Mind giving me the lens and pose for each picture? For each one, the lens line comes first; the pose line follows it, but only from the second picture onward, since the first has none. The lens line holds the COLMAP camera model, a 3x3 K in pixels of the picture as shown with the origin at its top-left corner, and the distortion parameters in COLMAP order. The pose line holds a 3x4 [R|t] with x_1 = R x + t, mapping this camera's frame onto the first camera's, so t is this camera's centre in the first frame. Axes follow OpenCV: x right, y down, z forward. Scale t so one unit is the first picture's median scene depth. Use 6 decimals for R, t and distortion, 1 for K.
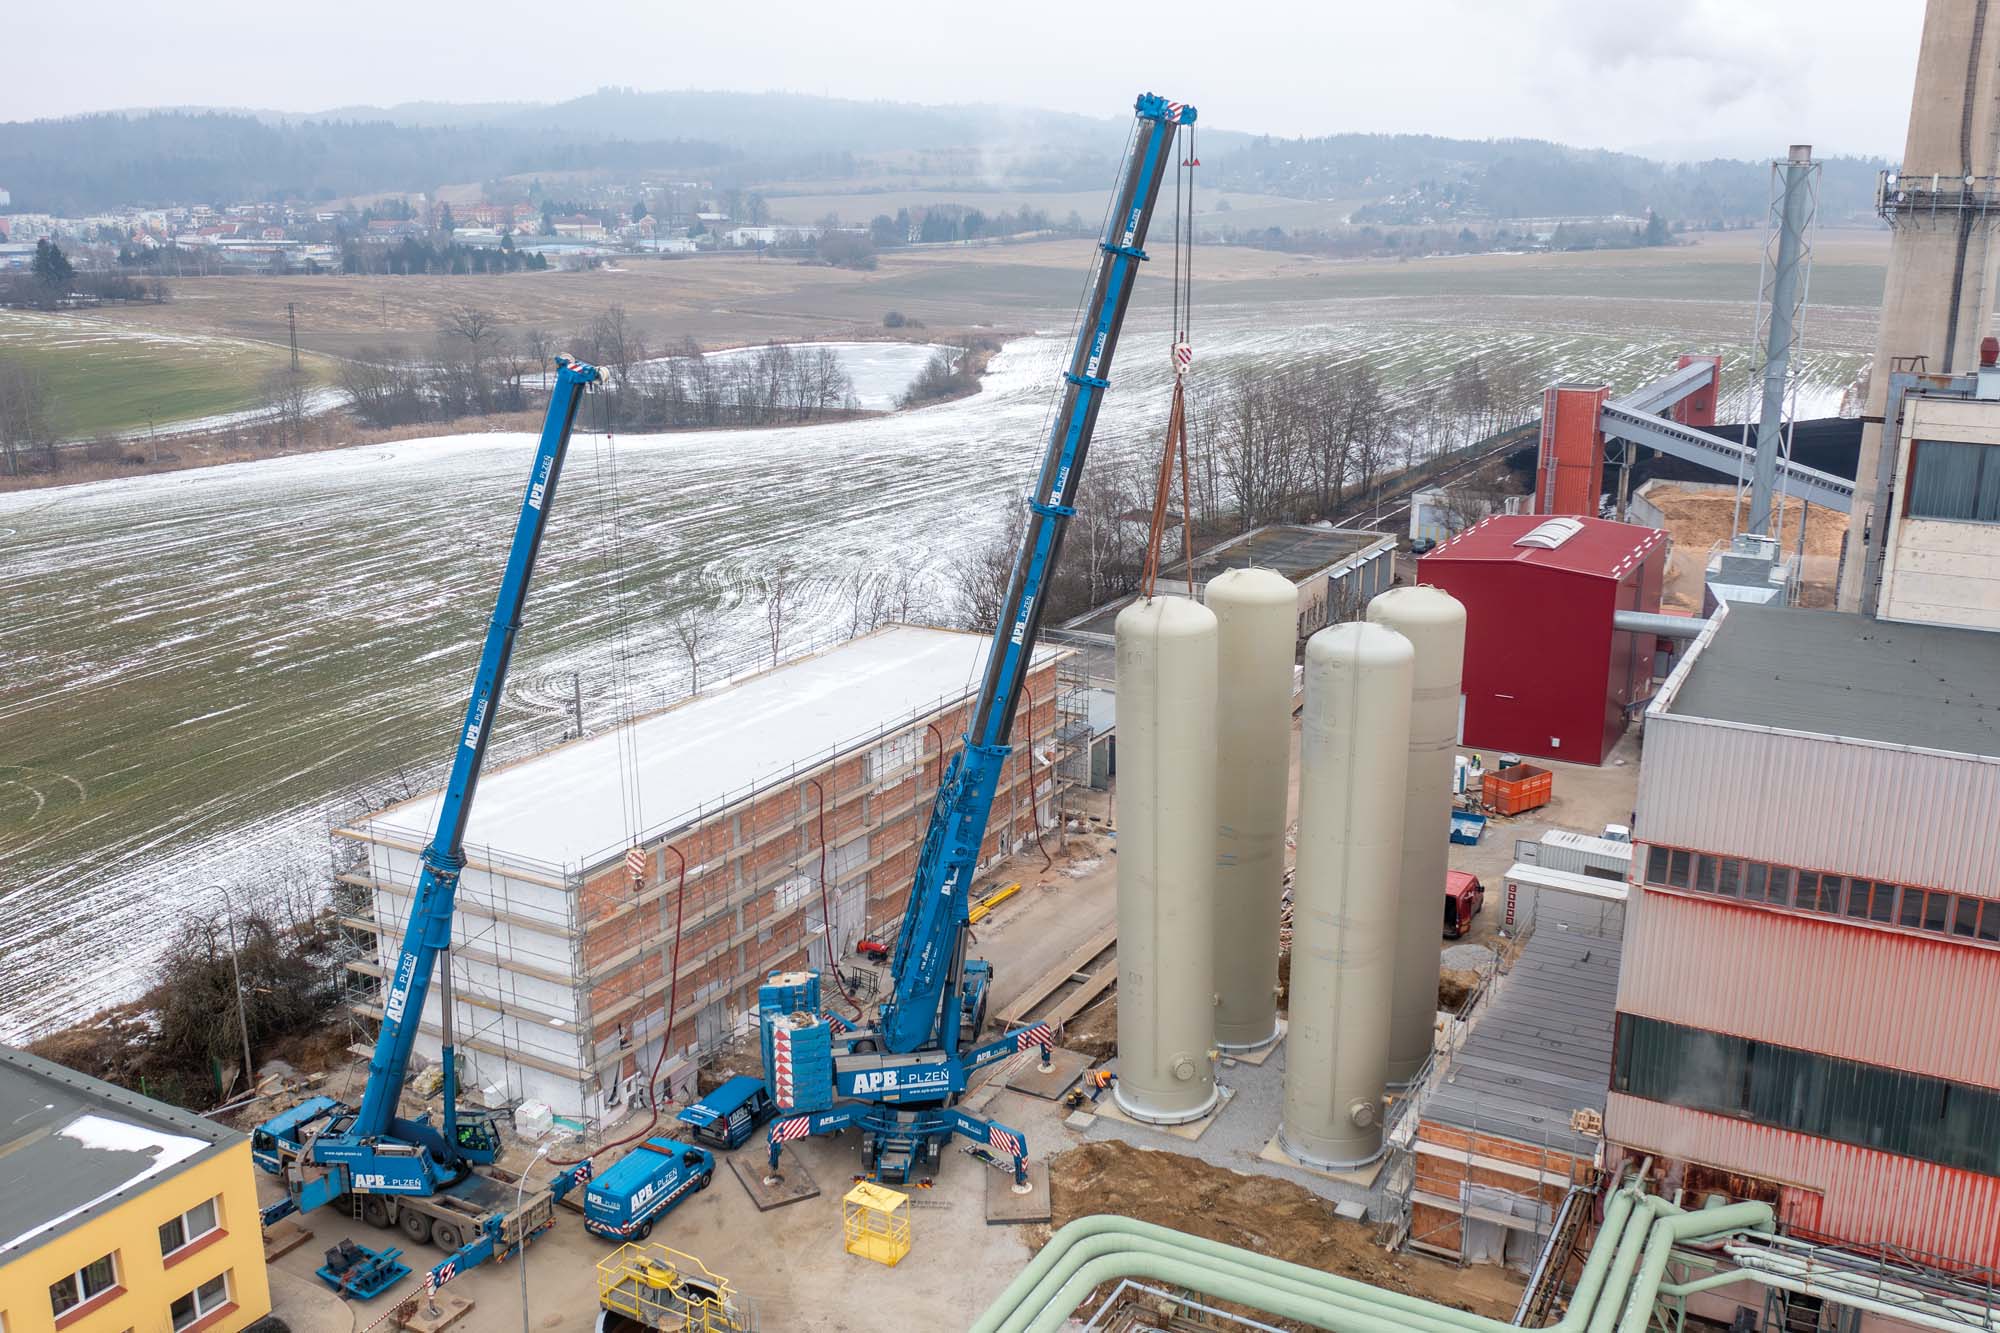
lens RADIAL K [[1731.8, 0, 1070.3], [0, 1731.8, 669.1], [0, 0, 1]] dist [-0.019417, 0.007850]
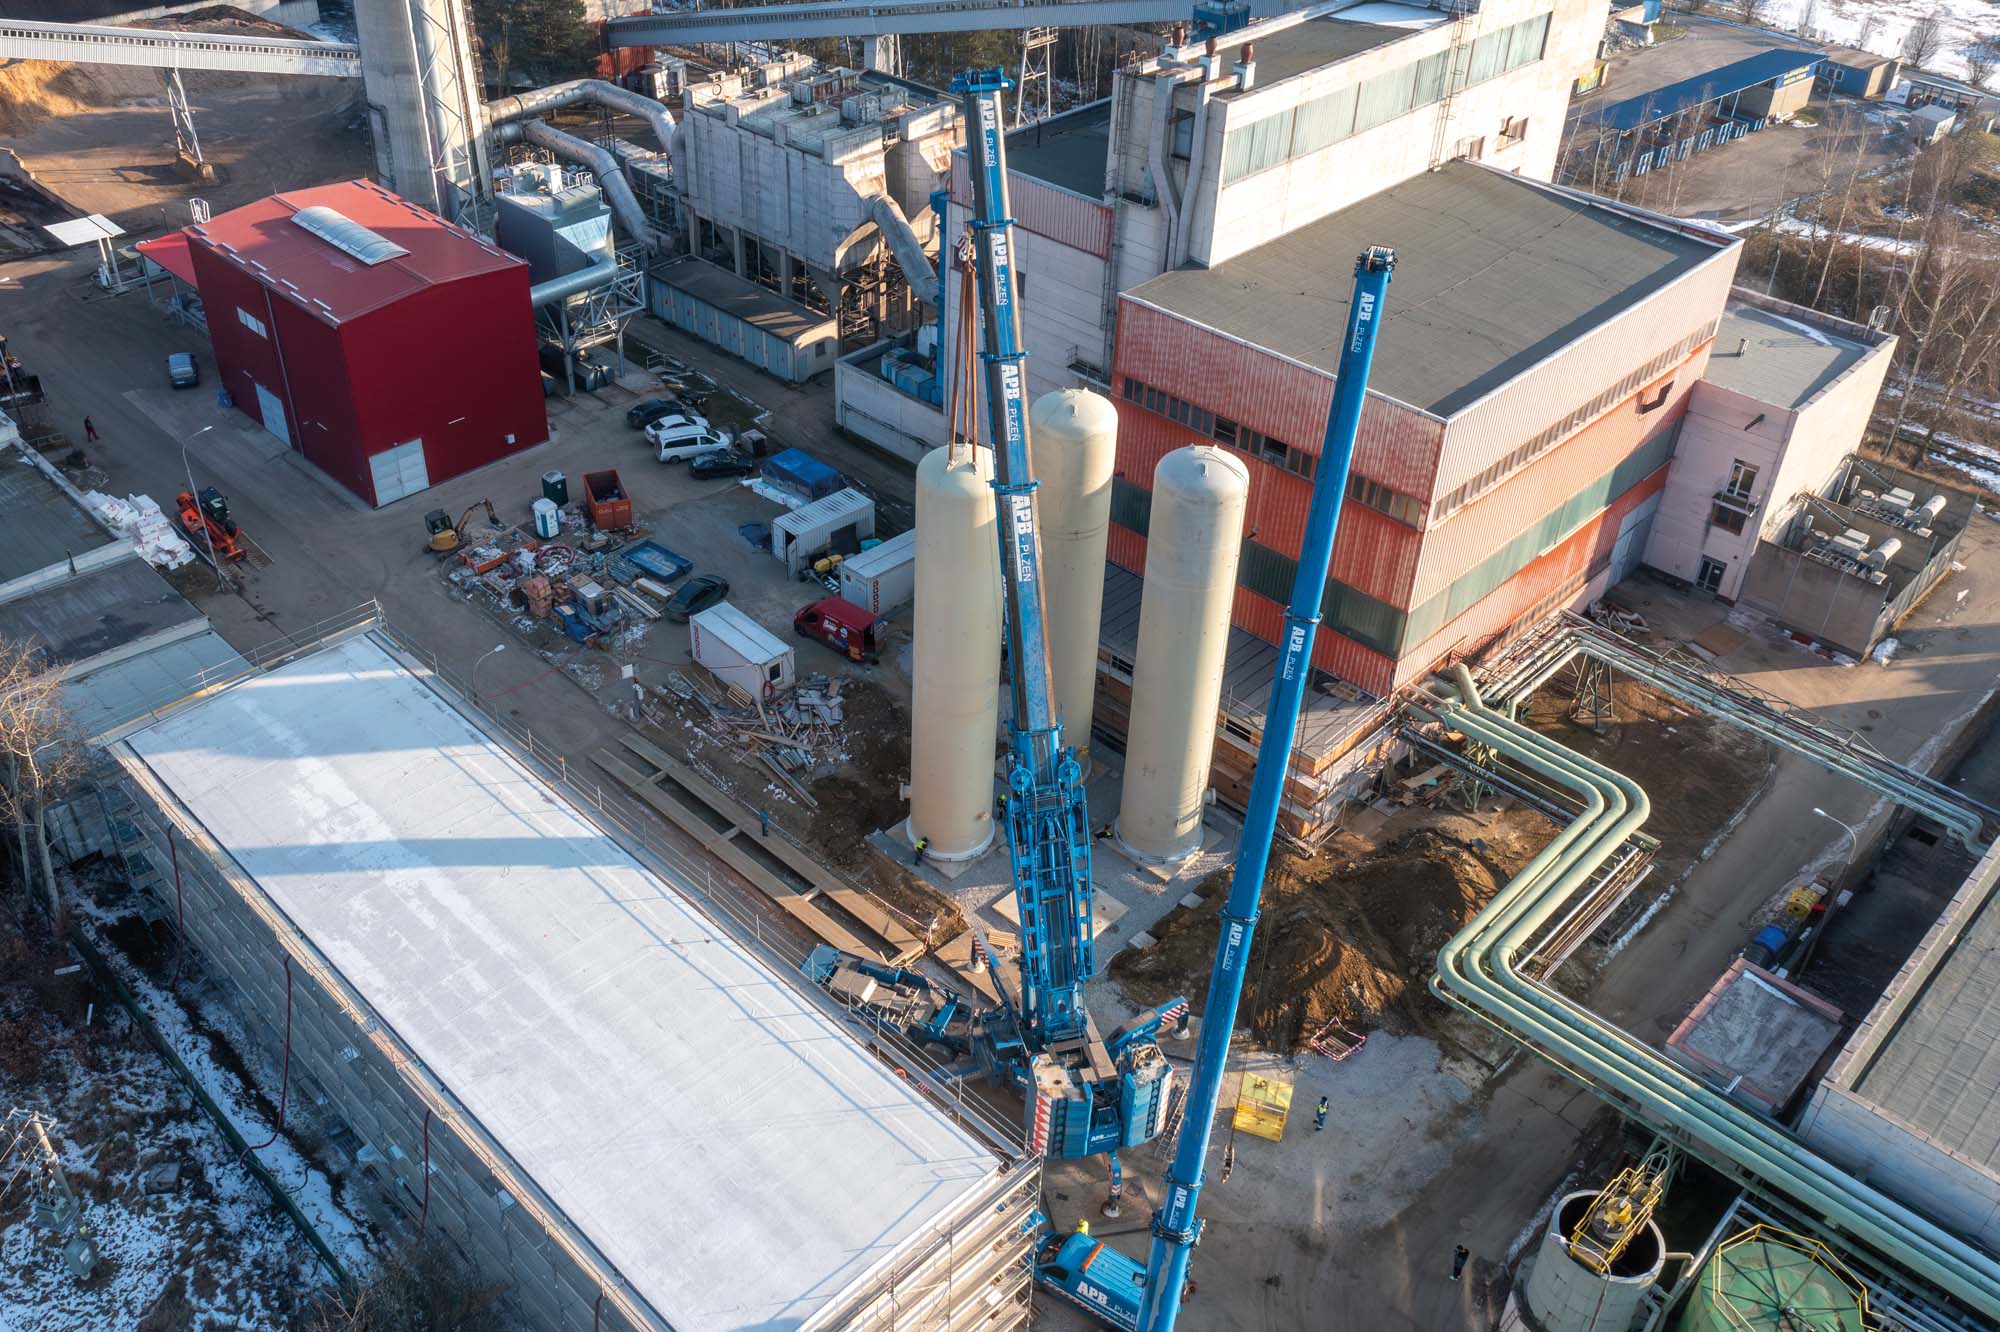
lens RADIAL K [[1713.0, 0, 909.9], [0, 1713.0, 630.6], [0, 0, 1]] dist [-0.015240, -0.003018]
pose [[0.318578, -0.551532, 0.770922, -0.538713], [0.237785, 0.833791, 0.498247, -0.349677], [-0.917587, 0.024583, 0.396774, 0.474093]]
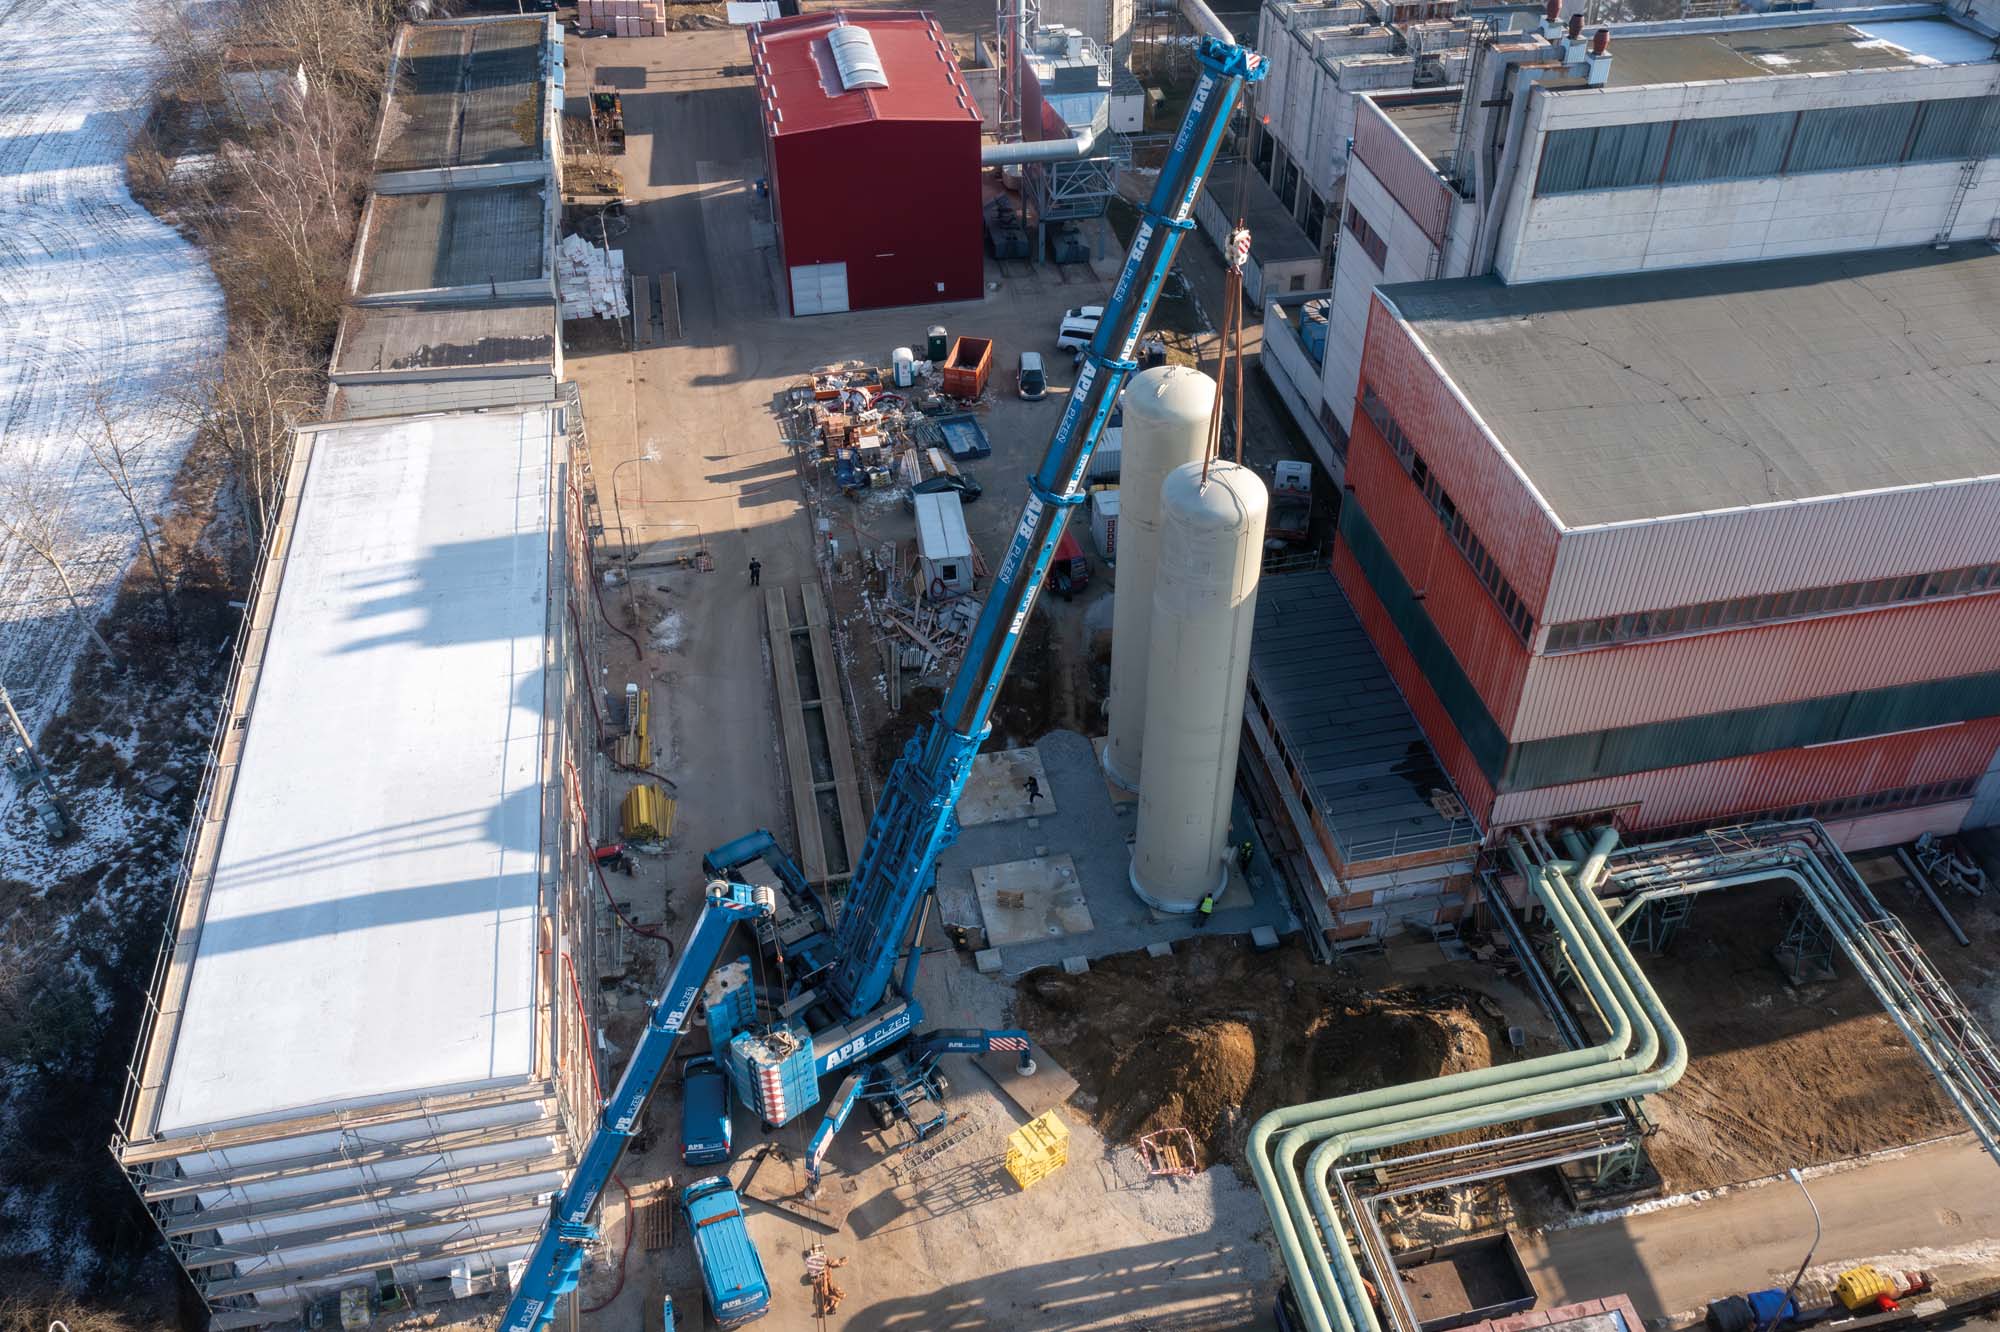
lens RADIAL K [[1672.7, 0, 1051.5], [0, 1672.7, 638.1], [0, 0, 1]] dist [-0.019295, 0.009093]
pose [[0.770962, -0.407608, 0.489359, -0.271965], [0.159496, 0.867453, 0.471260, -0.269262], [-0.616586, -0.285272, 0.733786, 0.212852]]
